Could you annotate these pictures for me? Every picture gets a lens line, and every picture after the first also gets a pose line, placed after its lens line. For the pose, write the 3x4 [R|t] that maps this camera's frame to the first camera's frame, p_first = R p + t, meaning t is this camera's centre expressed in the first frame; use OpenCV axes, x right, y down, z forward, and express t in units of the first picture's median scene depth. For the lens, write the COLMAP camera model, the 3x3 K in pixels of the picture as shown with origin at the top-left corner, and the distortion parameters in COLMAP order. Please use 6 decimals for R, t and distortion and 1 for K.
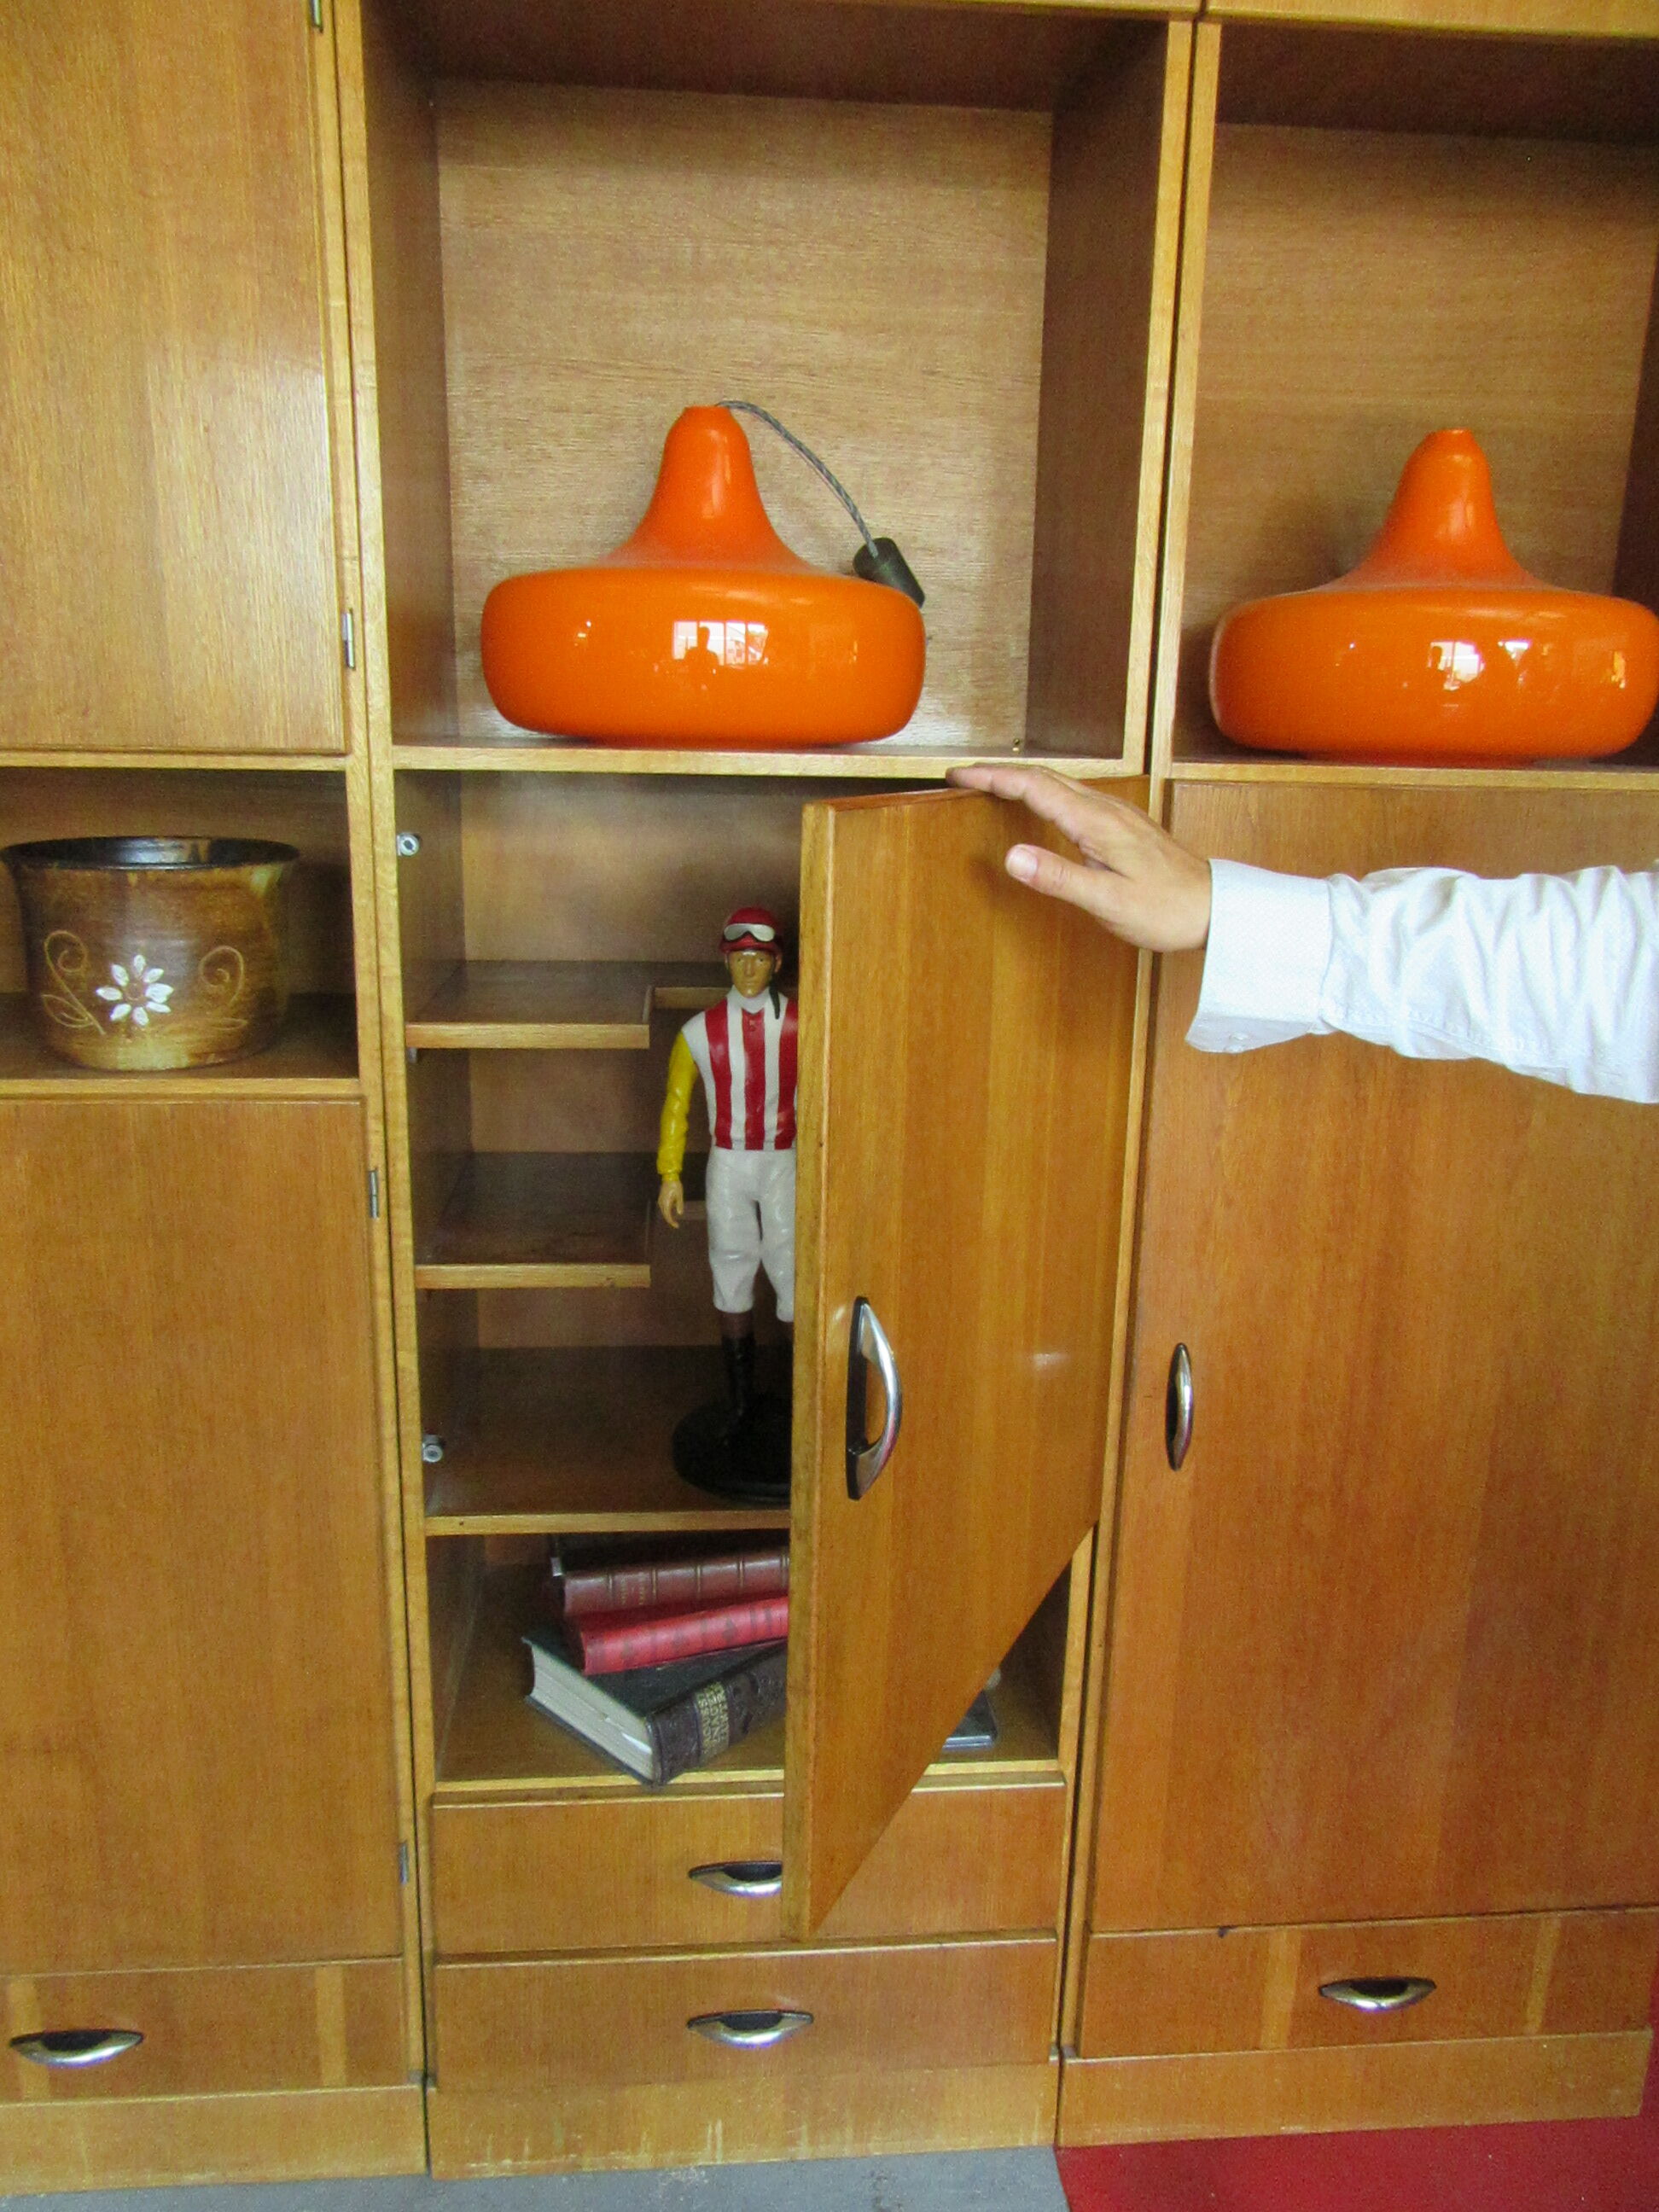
lens RADIAL K [[1644.7, 0, 818.1], [0, 1644.7, 1112.5], [0, 0, 1]] dist [-0.008054, 0.009349]
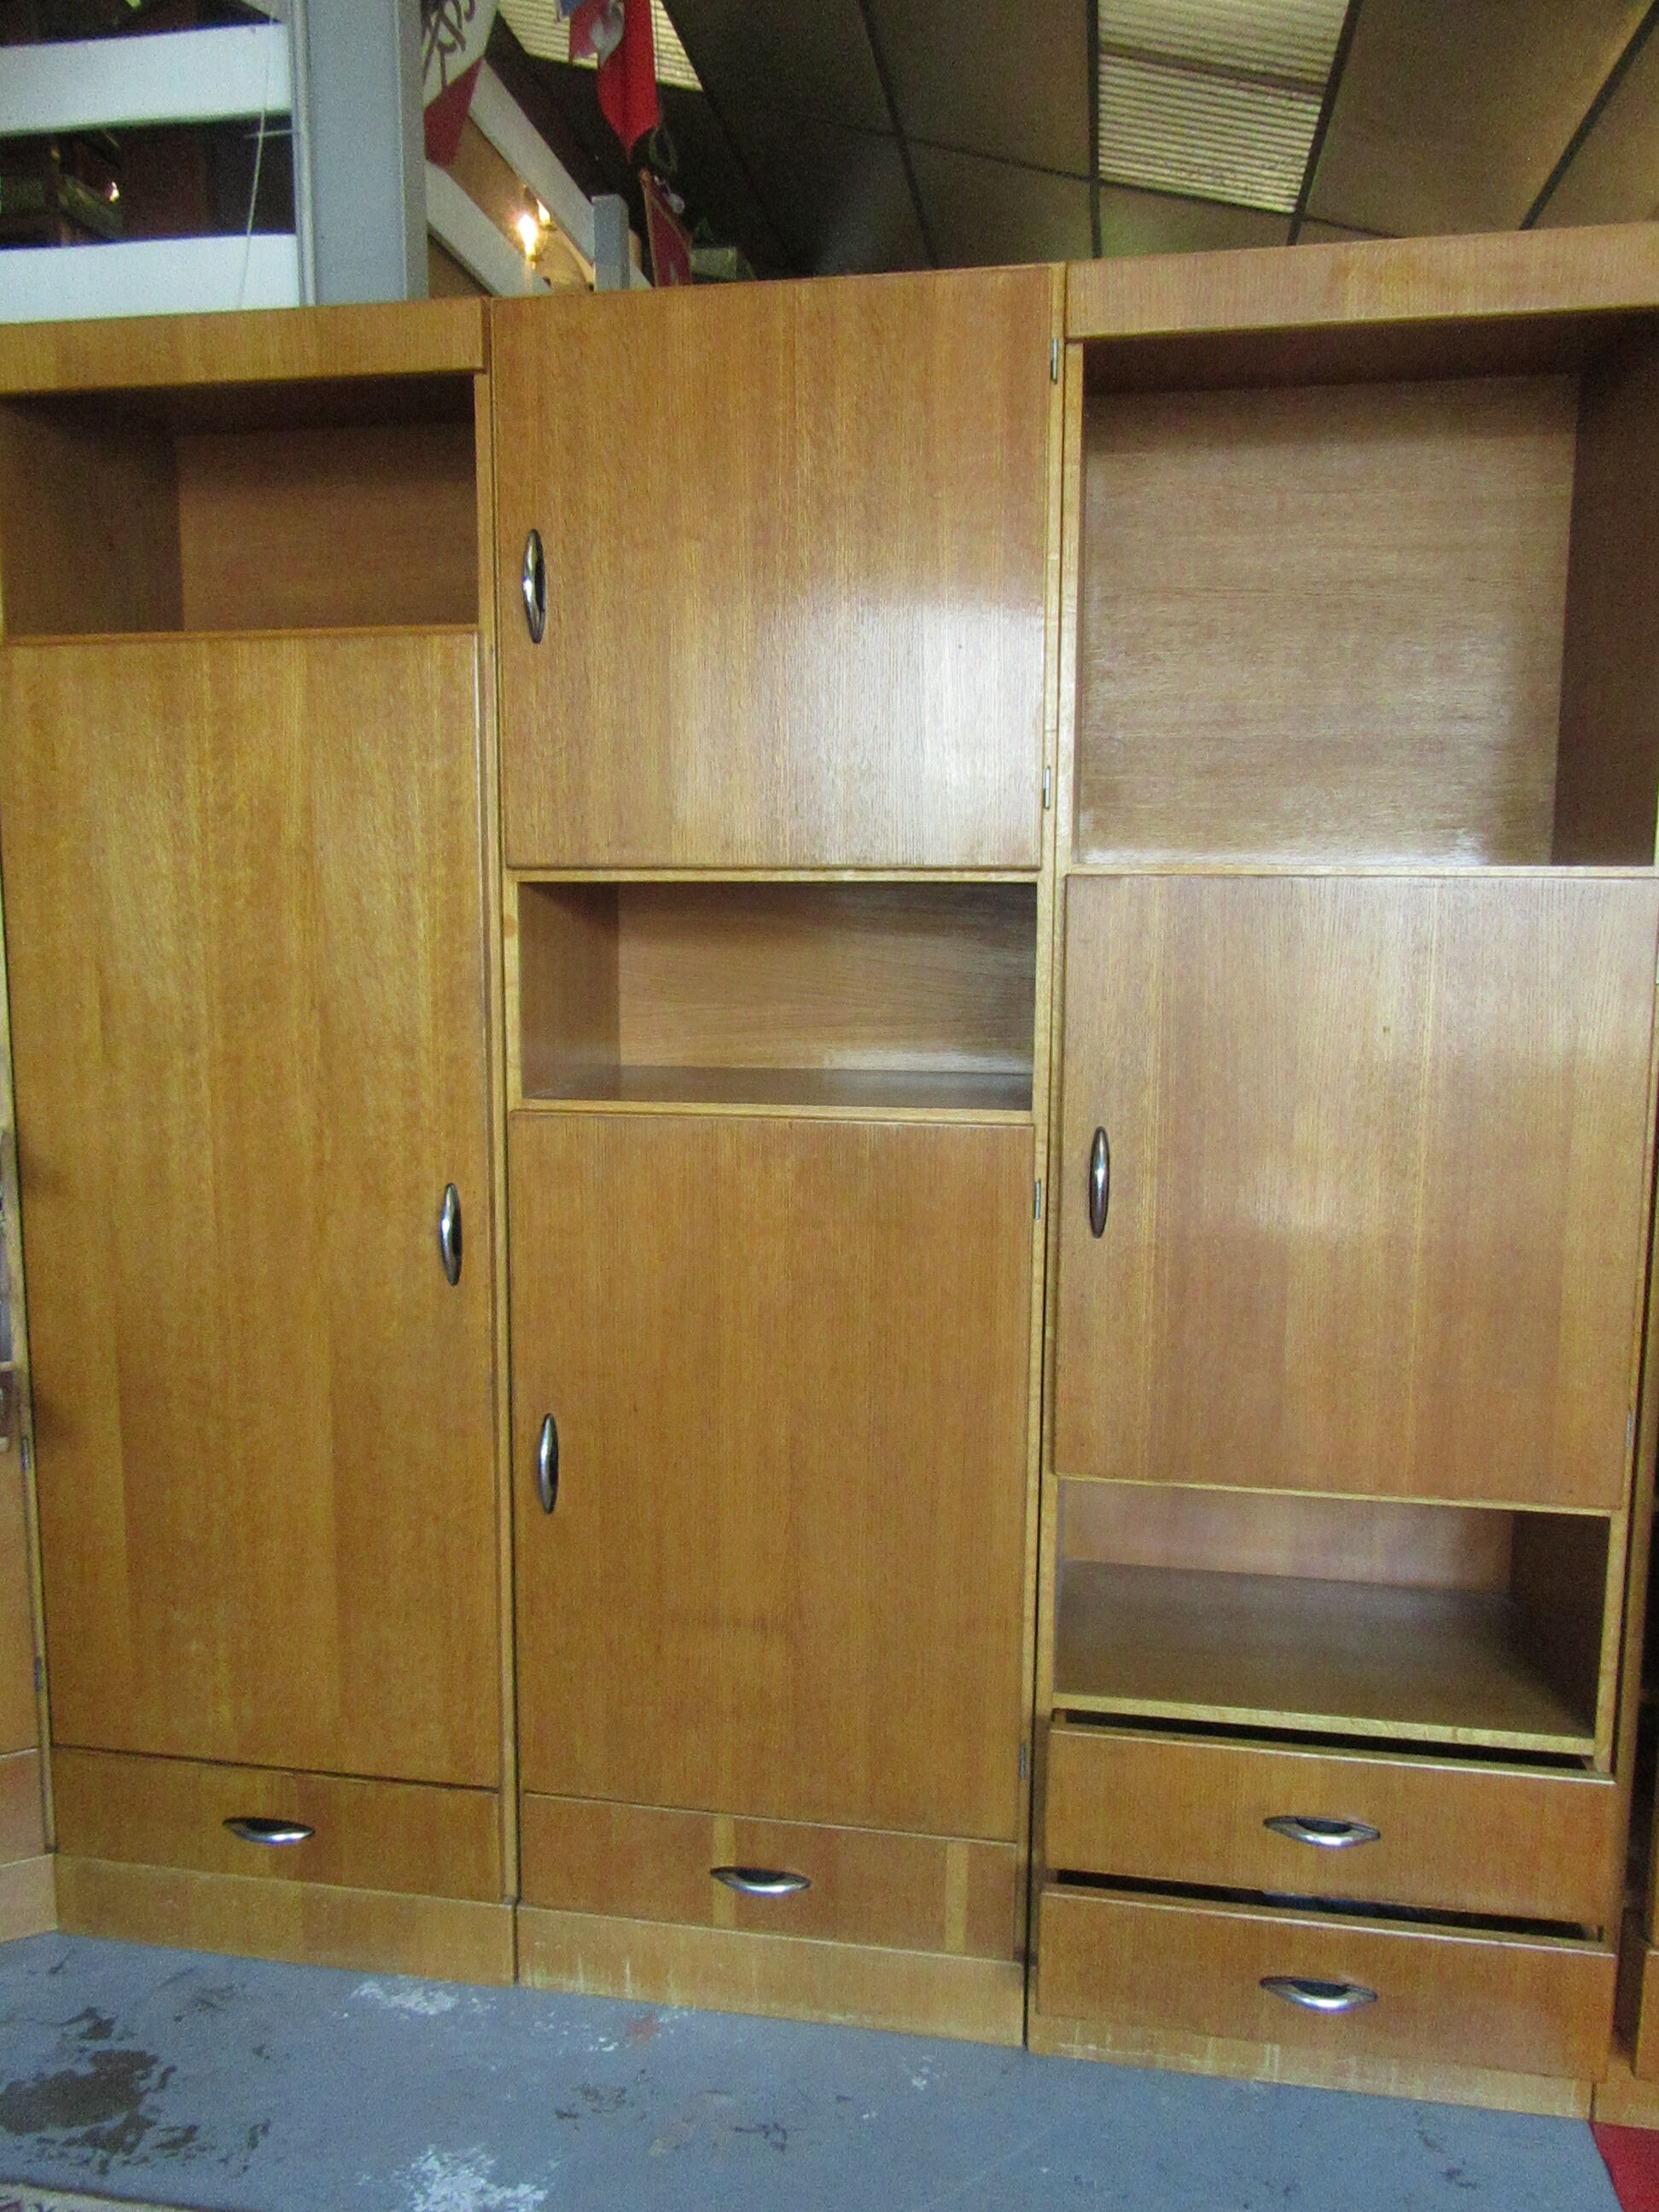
lens RADIAL K [[1644.7, 0, 809.9], [0, 1644.7, 1108.1], [0, 0, 1]] dist [-0.008054, 0.009349]
pose [[0.967345, 0.015067, -0.253015, -0.104607], [-0.047514, 0.991315, -0.122626, 0.133660], [0.248970, 0.130644, 0.959660, -0.289848]]
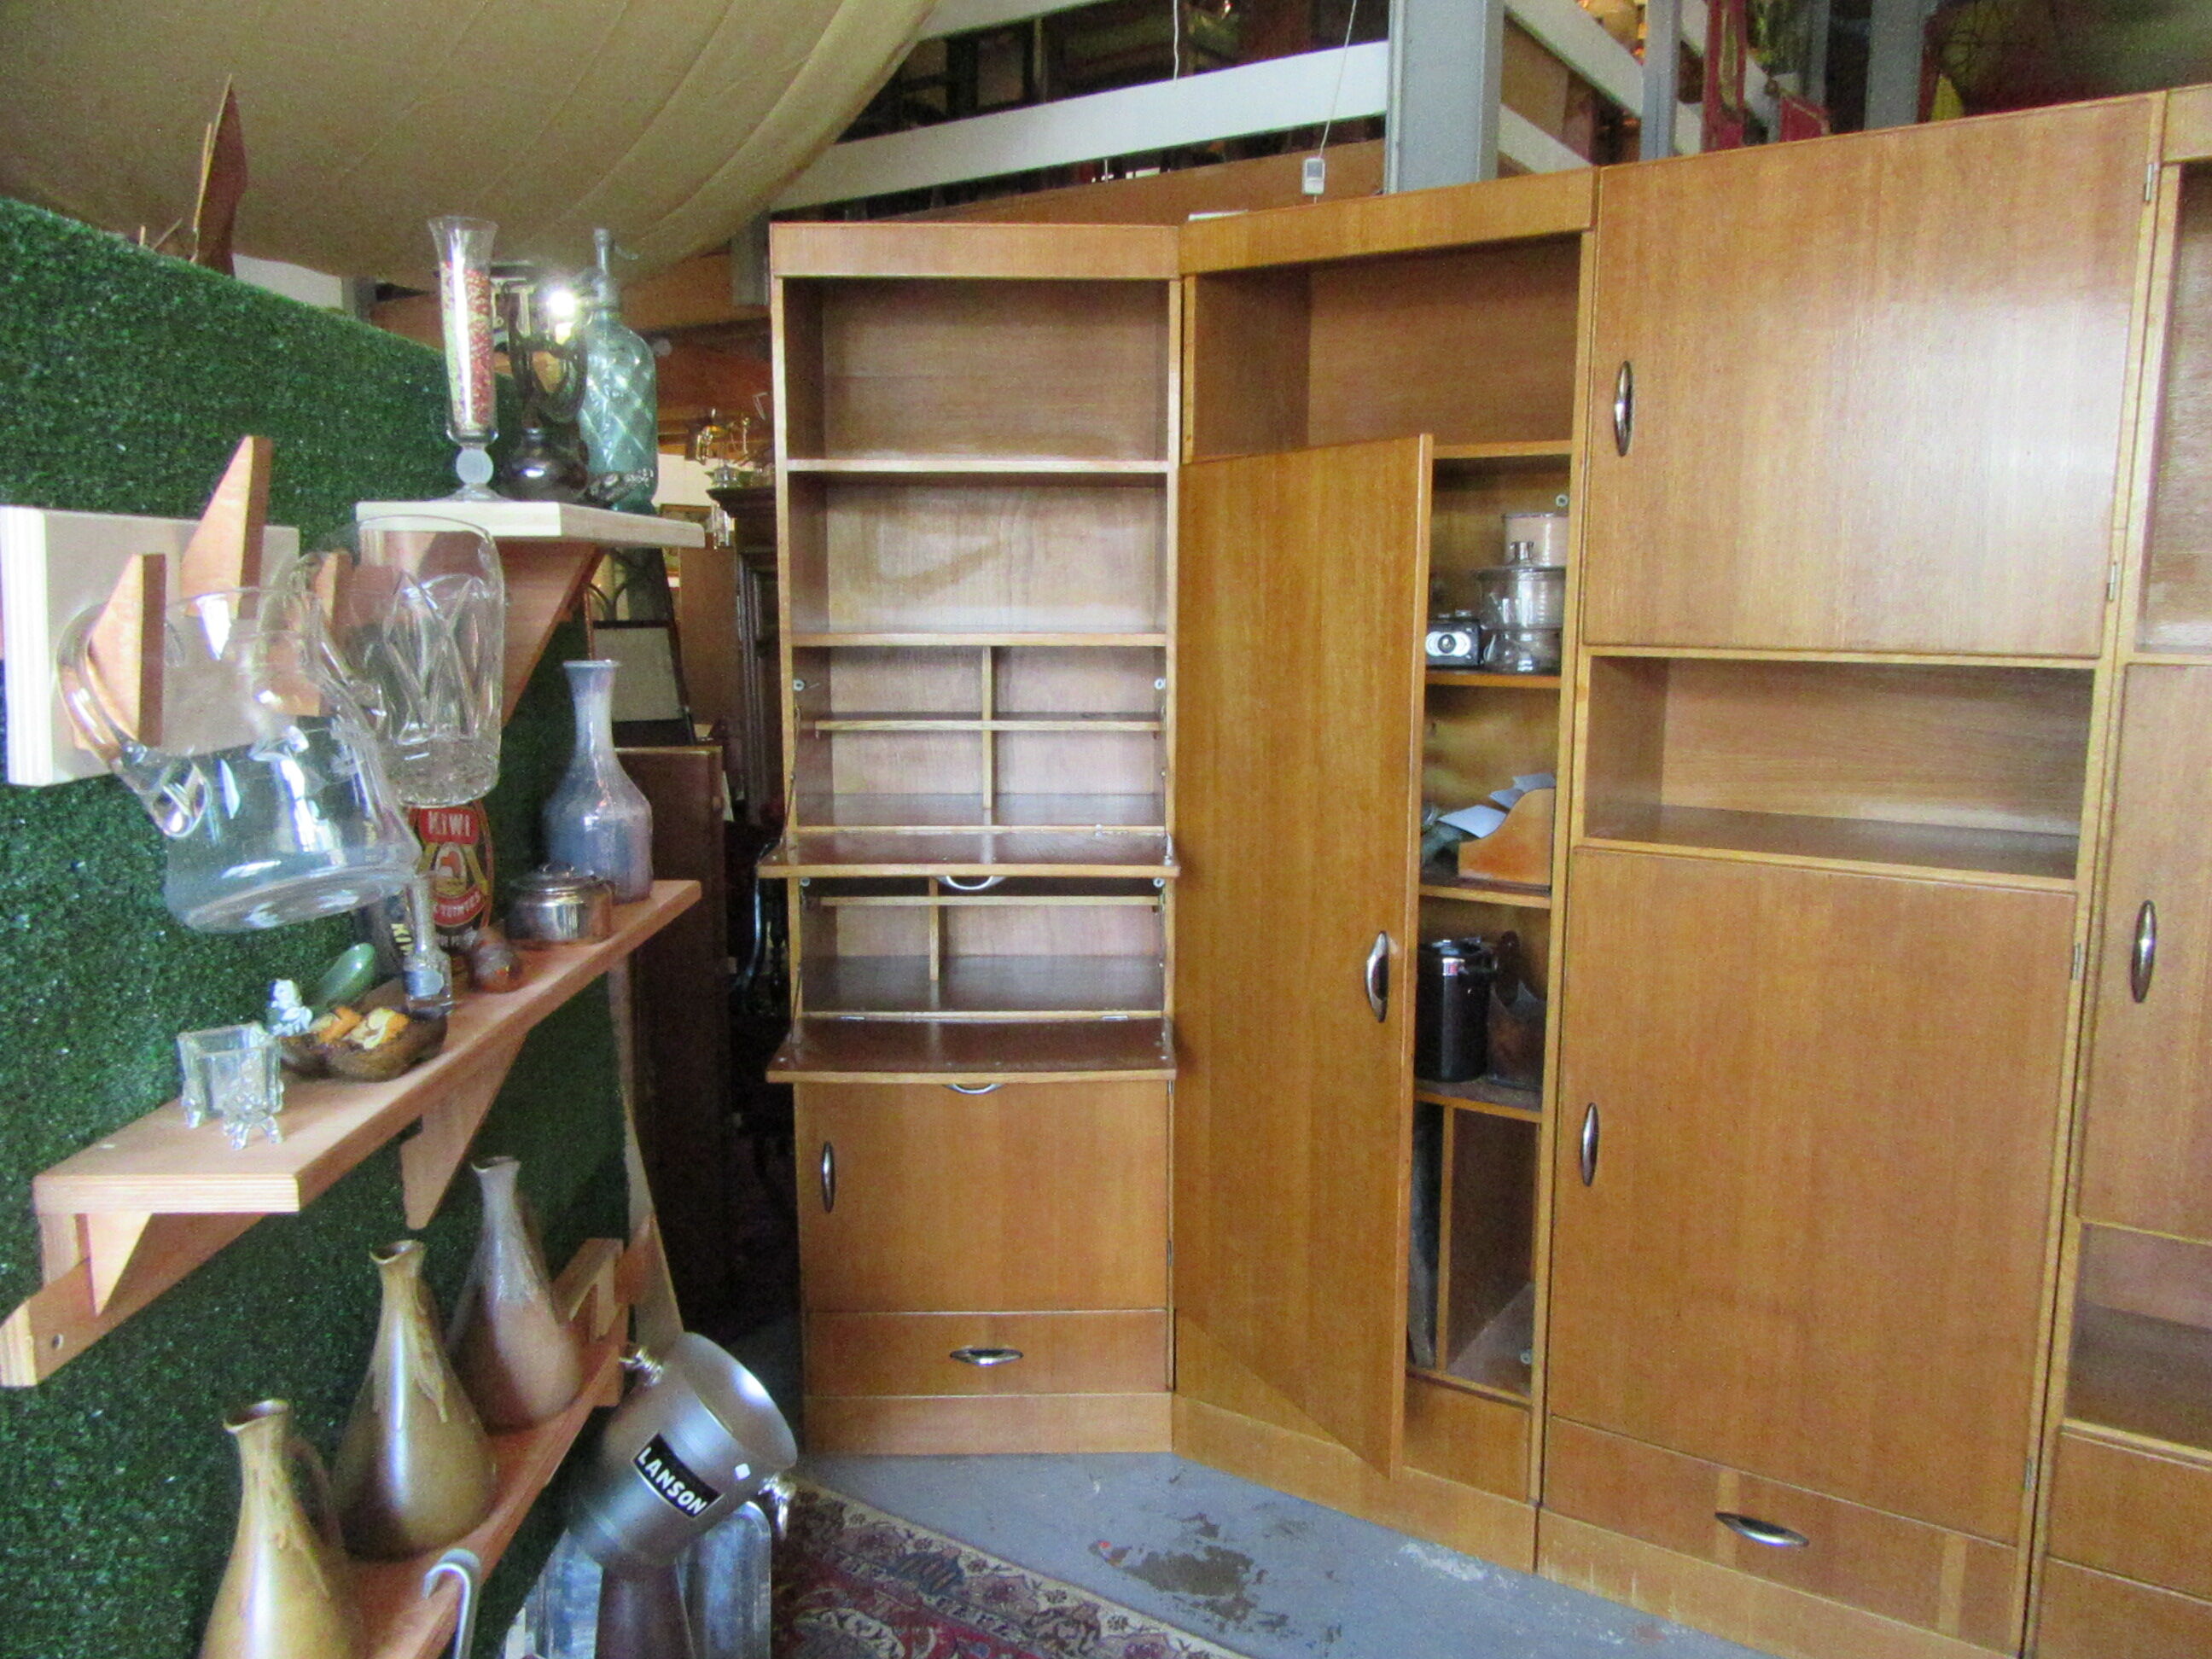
lens RADIAL K [[1644.7, 0, 1104.2], [0, 1644.7, 820.3], [0, 0, 1]] dist [-0.008054, 0.009349]
pose [[0.783587, 0.070617, -0.617256, -0.056429], [-0.138571, 0.988357, -0.062839, 0.122232], [0.605632, 0.134774, 0.784249, -0.580033]]
